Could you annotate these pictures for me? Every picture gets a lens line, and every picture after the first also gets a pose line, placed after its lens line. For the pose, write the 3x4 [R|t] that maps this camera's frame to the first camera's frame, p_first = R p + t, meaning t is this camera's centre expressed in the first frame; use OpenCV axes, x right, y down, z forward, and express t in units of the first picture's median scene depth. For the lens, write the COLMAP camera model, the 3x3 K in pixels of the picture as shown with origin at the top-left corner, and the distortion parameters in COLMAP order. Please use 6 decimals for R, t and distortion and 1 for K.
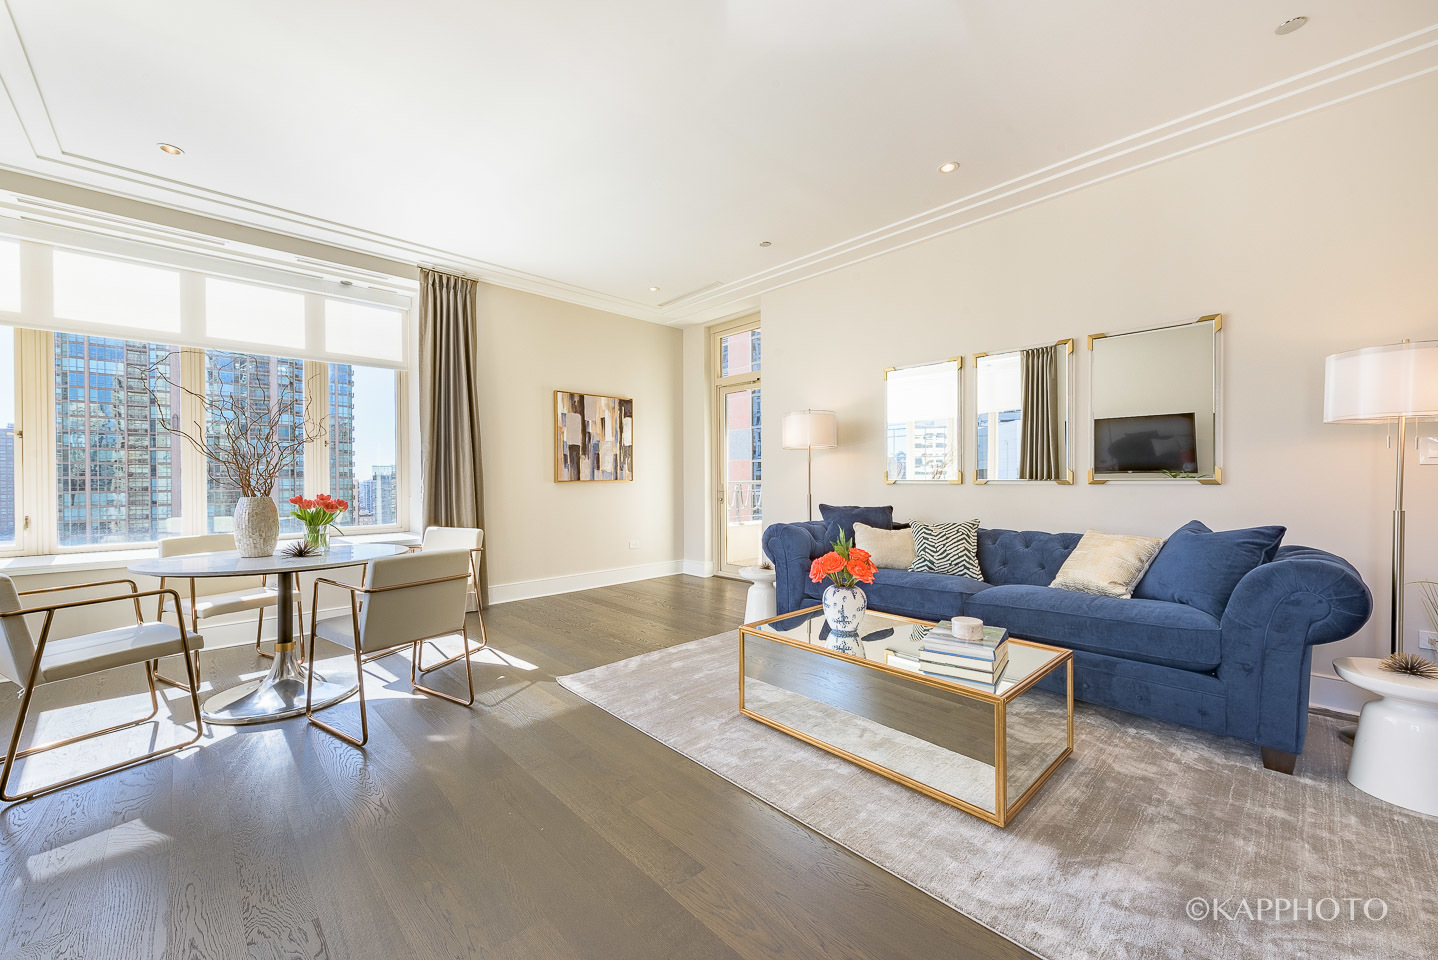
lens RADIAL K [[579.2, 0, 699.5], [0, 579.2, 483.7], [0, 0, 1]] dist [0.003844, -0.001672]
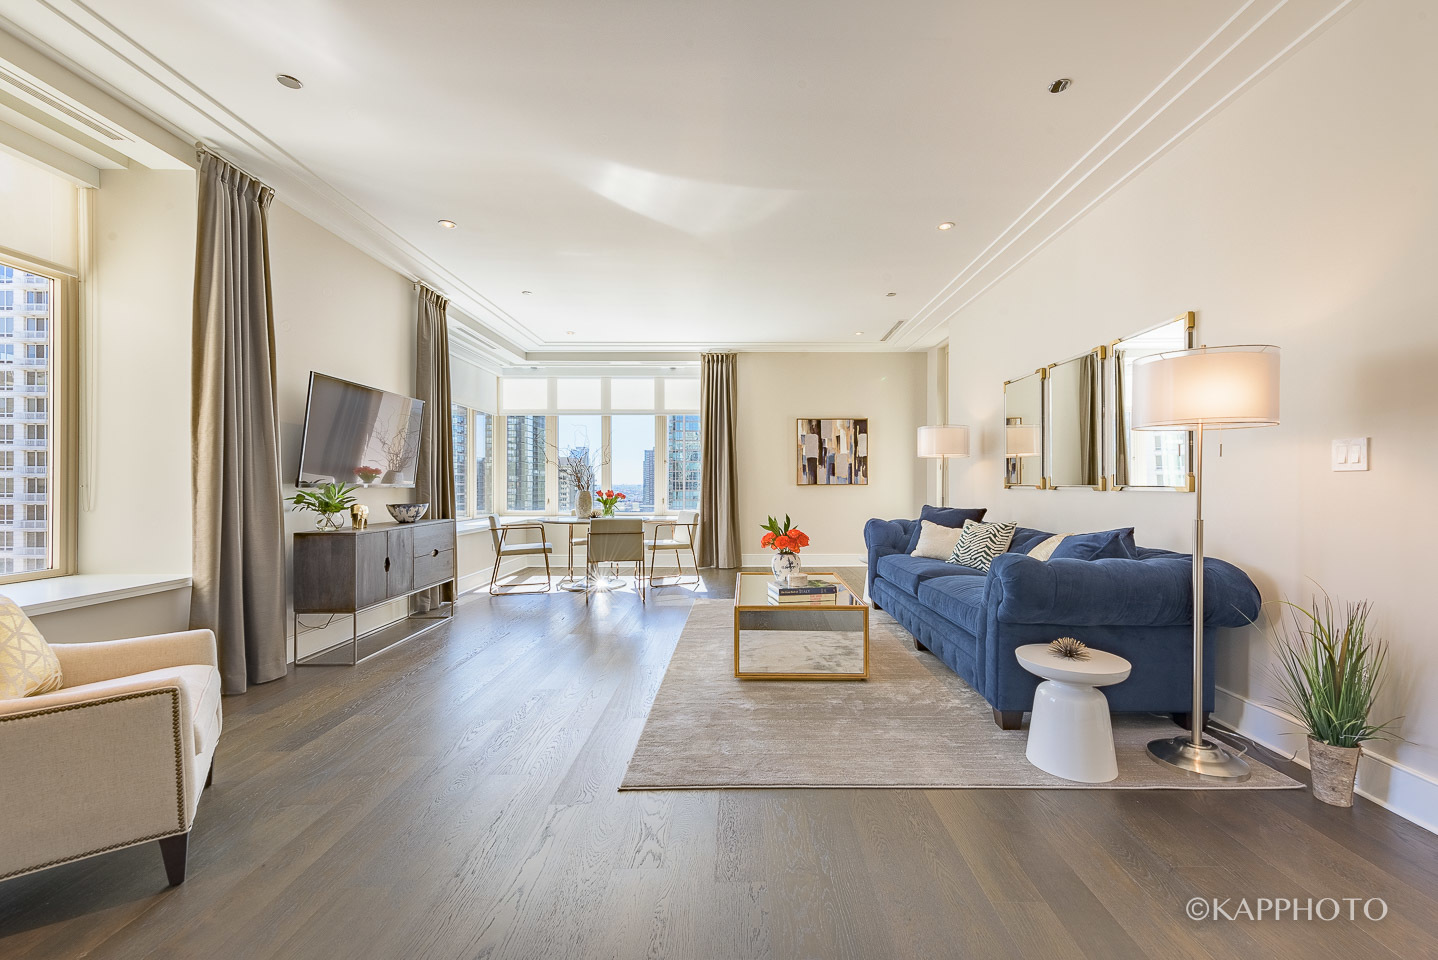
lens RADIAL K [[579.2, 0, 731.6], [0, 579.2, 474.7], [0, 0, 1]] dist [0.003844, -0.001672]
pose [[0.735571, -0.006871, -0.677413, 0.564315], [-0.007825, 0.999796, -0.018637, -0.001252], [0.677403, 0.019009, 0.735367, -0.111366]]
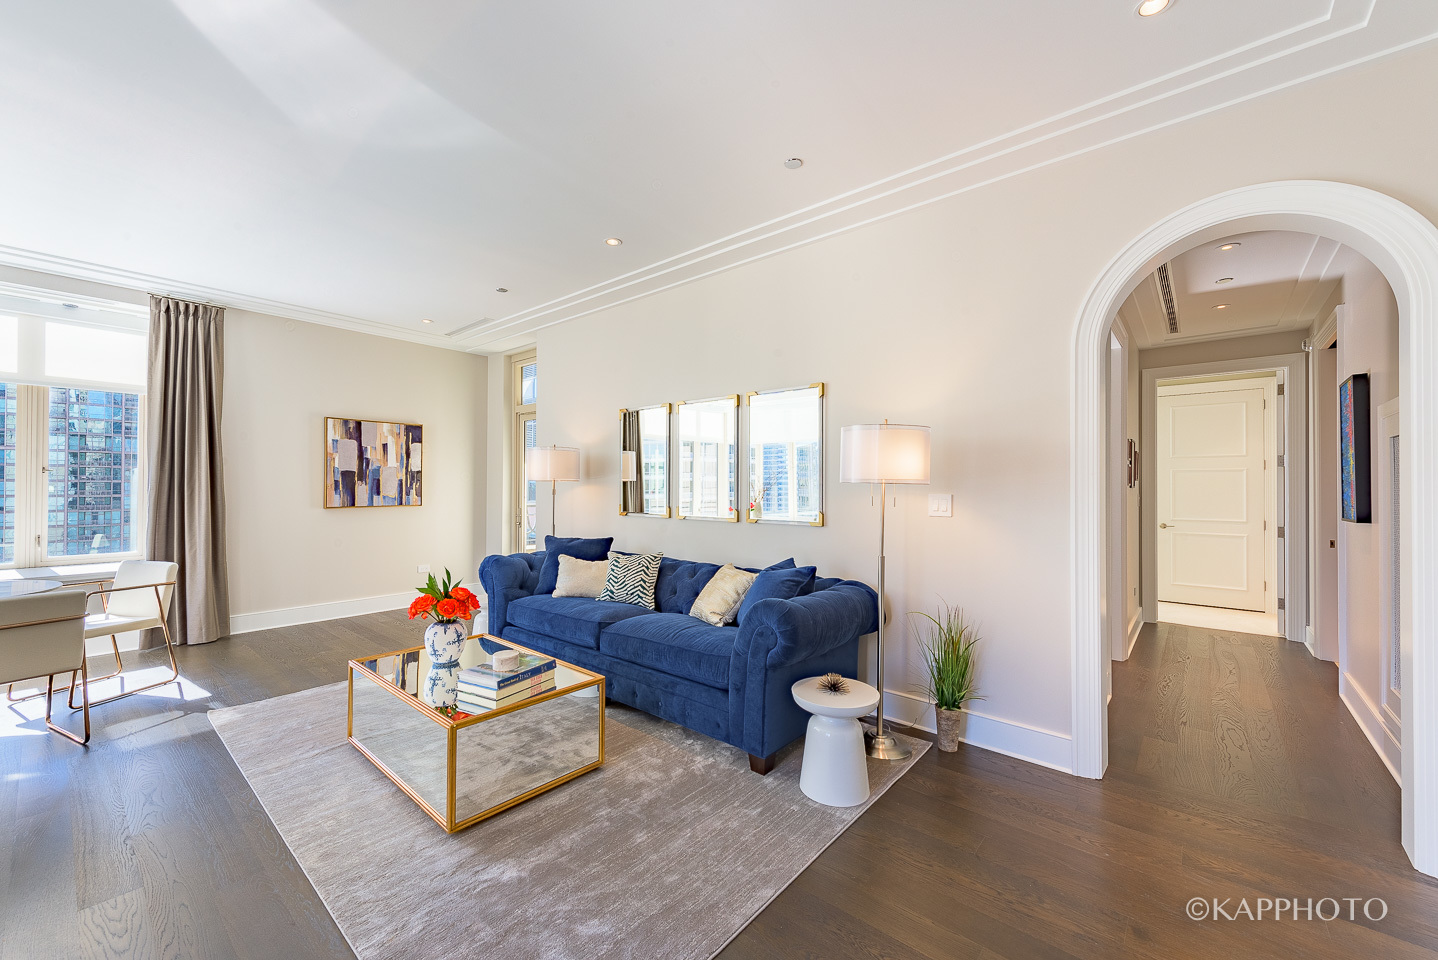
lens RADIAL K [[579.2, 0, 711.4], [0, 579.2, 484.0], [0, 0, 1]] dist [0.003844, -0.001672]
pose [[0.992520, 0.013054, 0.121381, 0.296879], [-0.011437, 0.999836, -0.014008, -0.037911], [-0.121544, 0.012515, 0.992507, -0.083152]]
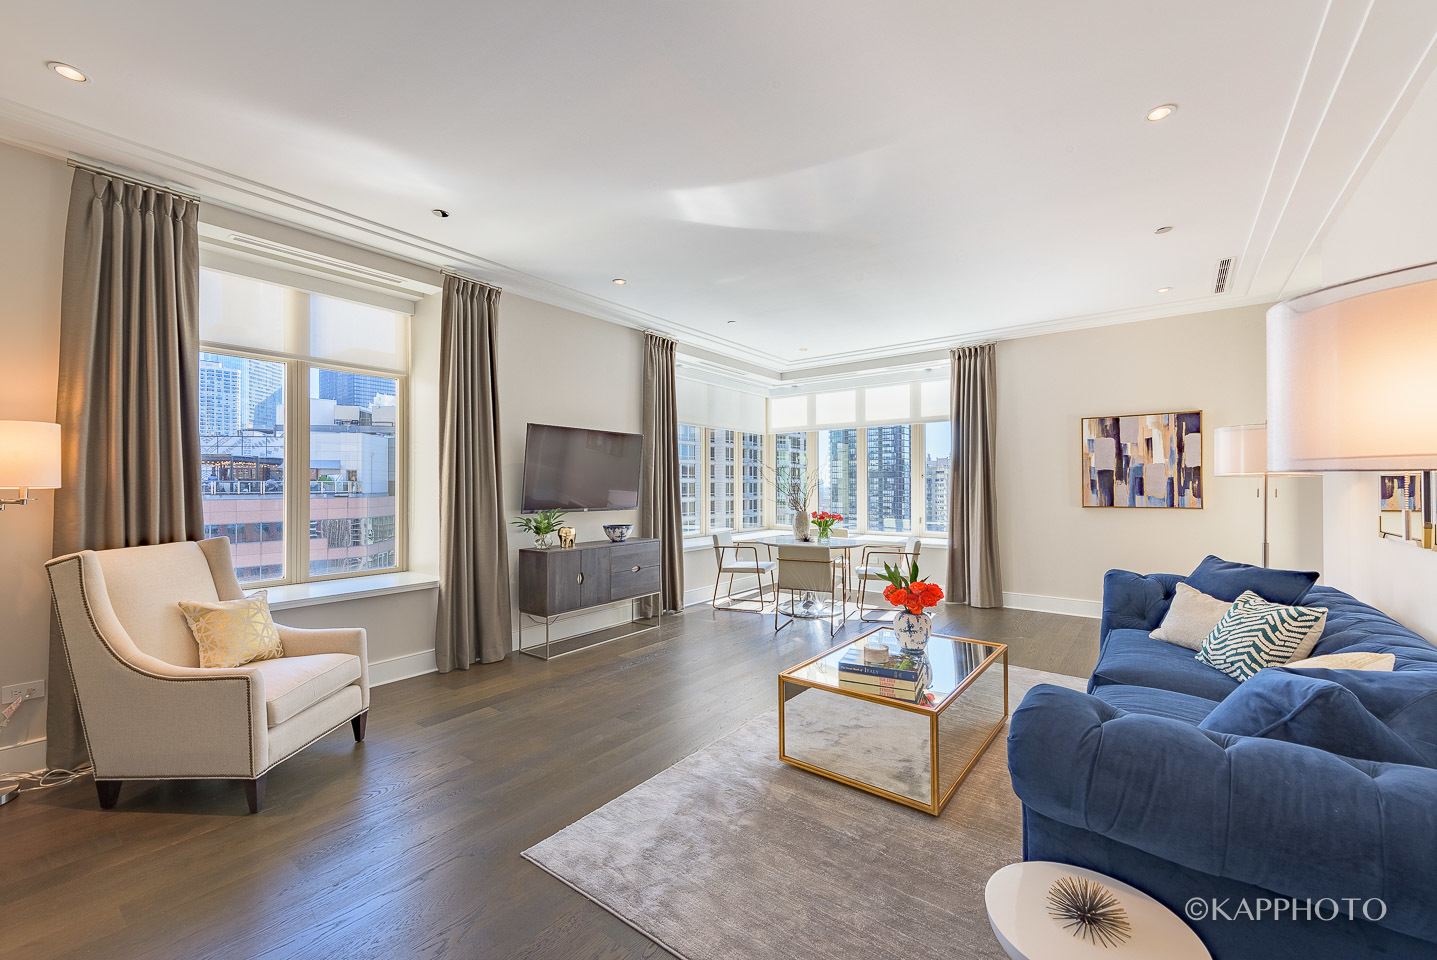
lens RADIAL K [[578.8, 0, 735.1], [0, 578.8, 477.8], [0, 0, 1]] dist [0.003844, -0.001672]
pose [[0.183847, -0.009894, -0.982905, 0.649238], [-0.003183, 0.999938, -0.010660, -0.042132], [0.982950, 0.005089, 0.183805, 0.204733]]
